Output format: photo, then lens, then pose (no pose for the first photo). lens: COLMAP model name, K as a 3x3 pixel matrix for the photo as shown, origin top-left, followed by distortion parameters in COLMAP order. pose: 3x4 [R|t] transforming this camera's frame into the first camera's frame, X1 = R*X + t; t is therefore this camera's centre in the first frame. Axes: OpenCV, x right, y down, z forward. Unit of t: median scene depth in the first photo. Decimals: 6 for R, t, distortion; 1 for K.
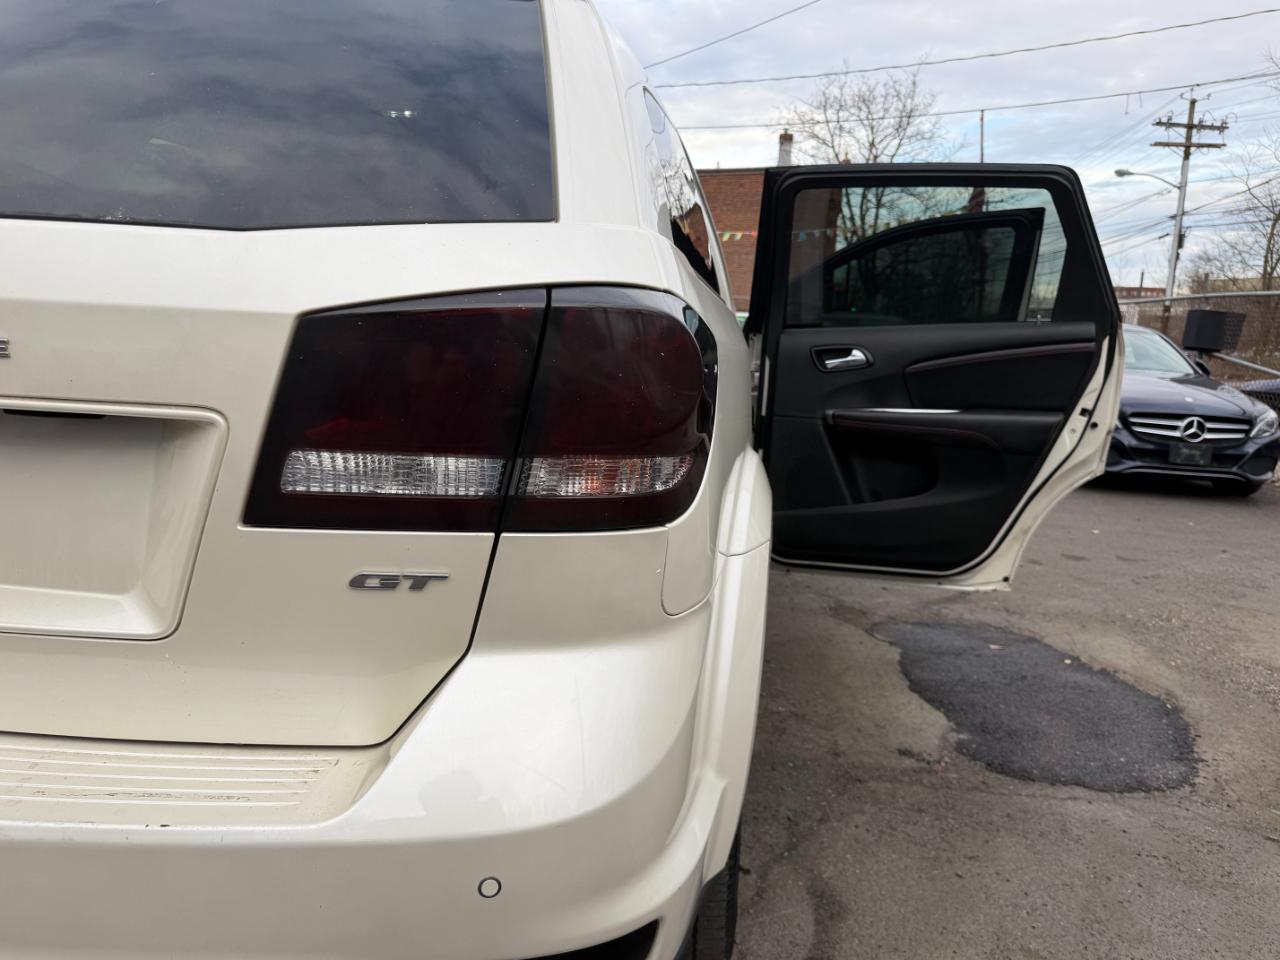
lens RADIAL K [[906.7, 0, 640.0], [0, 906.7, 480.0], [0, 0, 1]] dist [-0.001369, -0.006988]
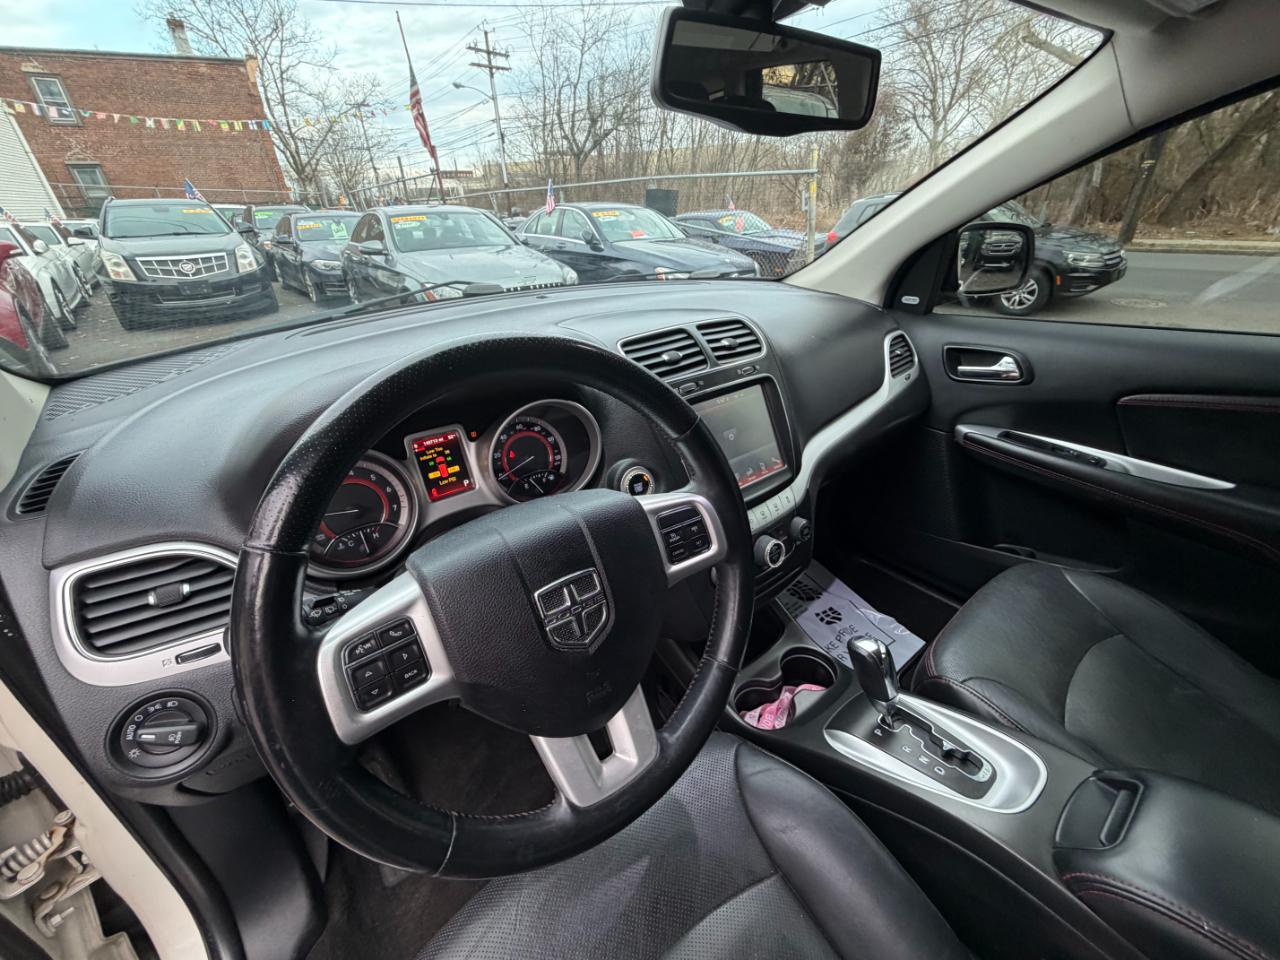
lens RADIAL K [[515.3, 0, 636.1], [0, 515.3, 479.6], [0, 0, 1]] dist [0.000960, 0.000079]
pose [[0.706269, -0.383471, 0.595091, -0.129019], [0.171891, 0.908325, 0.381312, -0.108273], [-0.686758, -0.167018, 0.707437, 0.449652]]
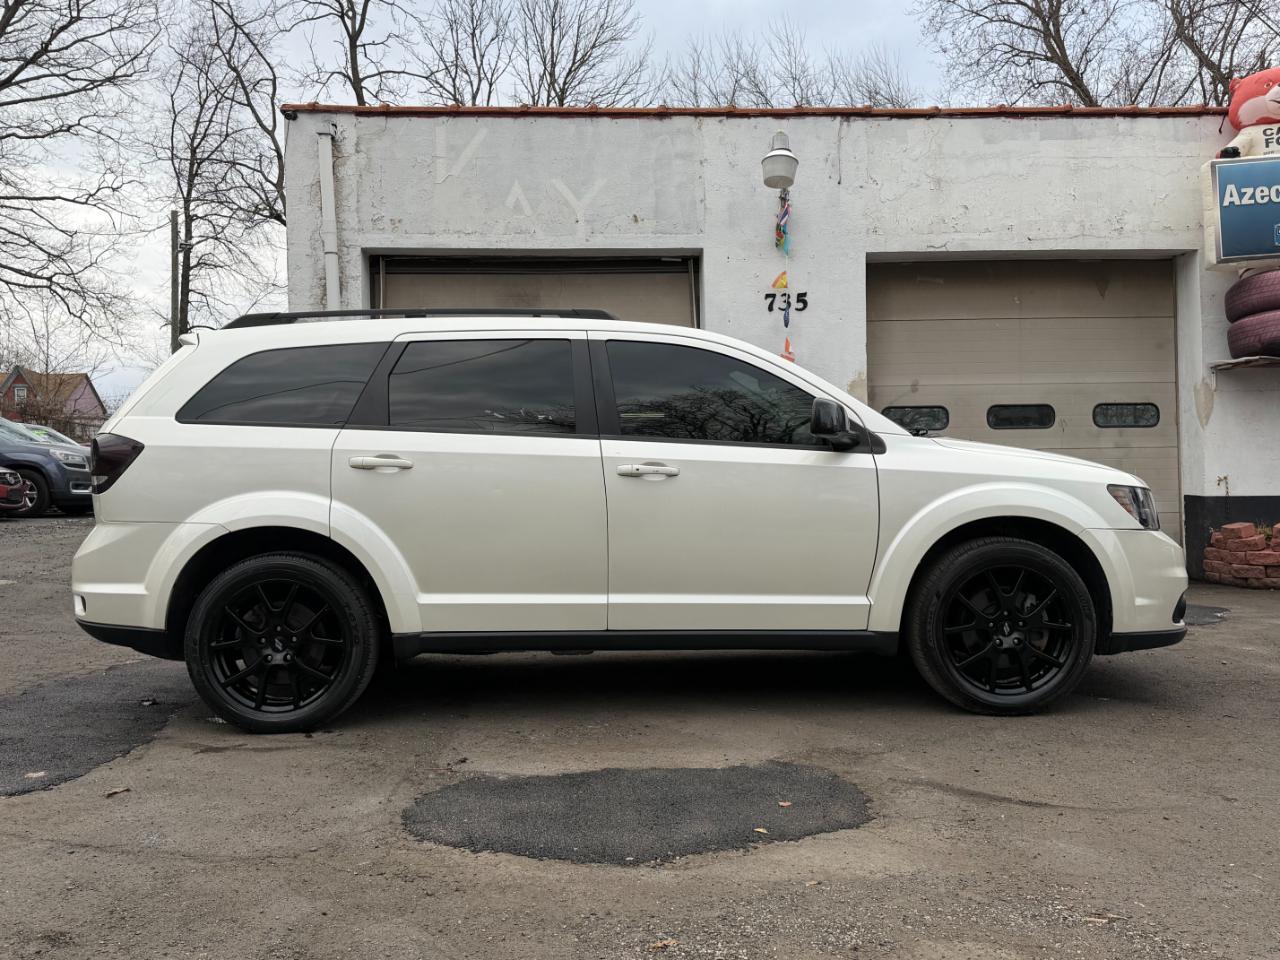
lens RADIAL K [[1065.7, 0, 644.5], [0, 1065.7, 483.5], [0, 0, 1]] dist [0.112398, -0.205398]
pose [[0.143538, -0.047715, -0.988494, 0.612033], [-0.145507, 0.986964, -0.068770, -0.002418], [0.978889, 0.153704, 0.134724, 0.339317]]
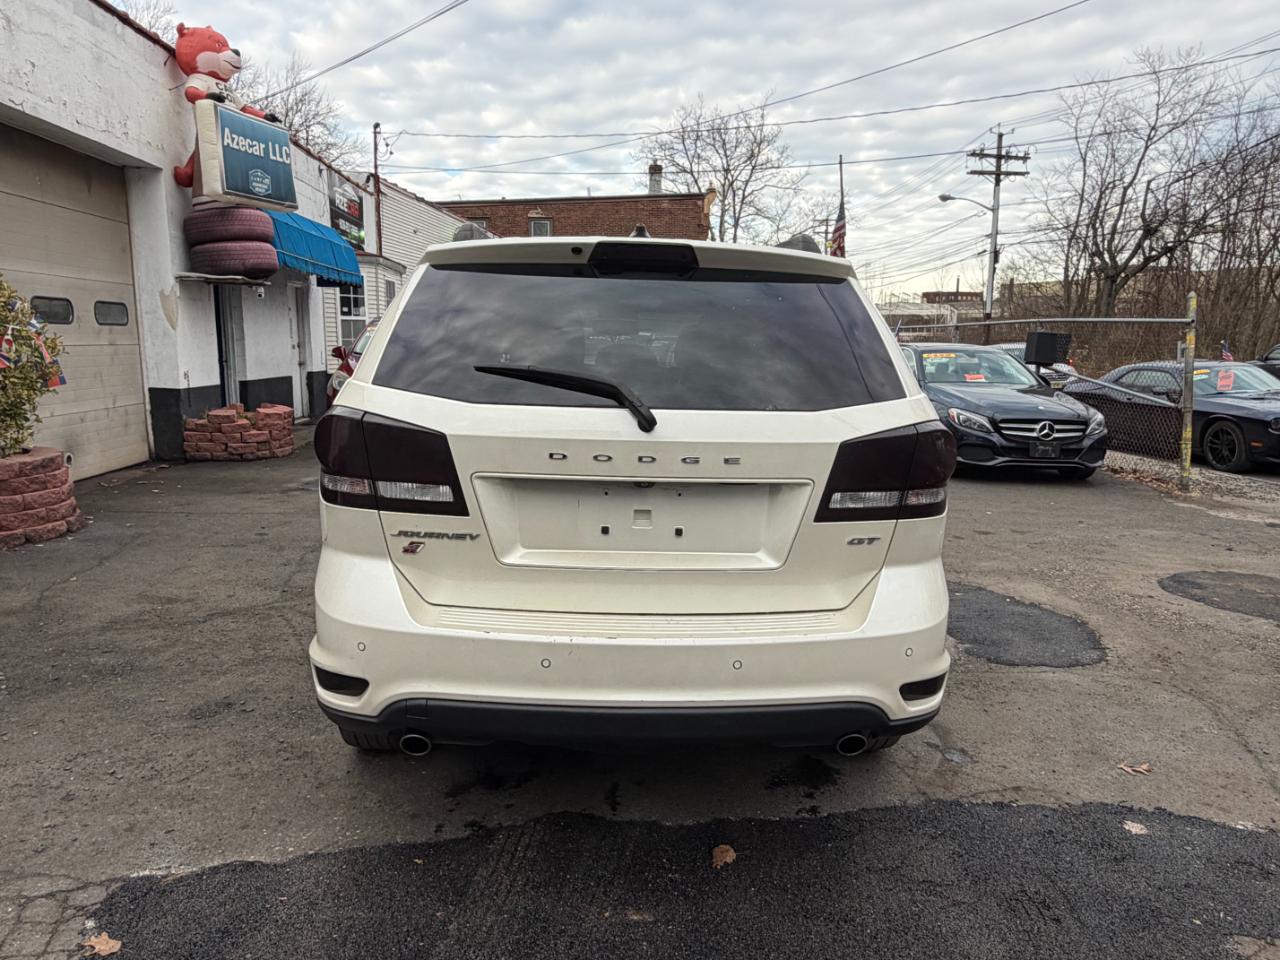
lens RADIAL K [[876.4, 0, 635.9], [0, 876.4, 473.7], [0, 0, 1]] dist [-0.000262, -0.001148]
pose [[0.988469, -0.047894, 0.143648, -0.150380], [0.049848, 0.998706, -0.010031, -0.010502], [-0.142982, 0.017076, 0.989578, -0.155492]]
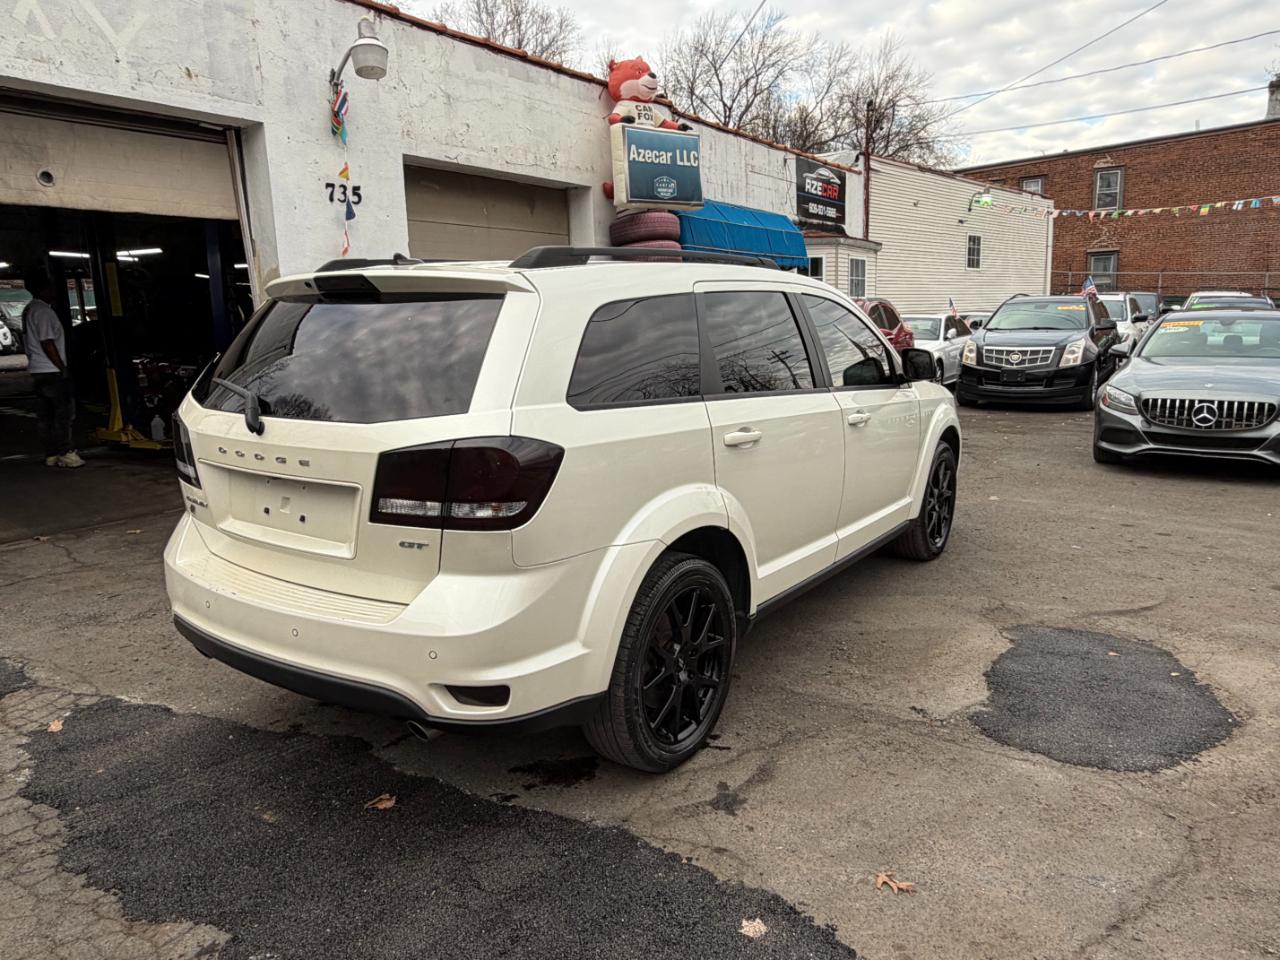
lens RADIAL K [[876.4, 0, 635.9], [0, 876.4, 473.7], [0, 0, 1]] dist [-0.000262, -0.001148]
pose [[0.876253, 0.027339, -0.481075, 0.183937], [-0.024109, 0.999626, 0.012896, -0.018853], [0.481248, 0.000298, 0.876585, -0.114770]]
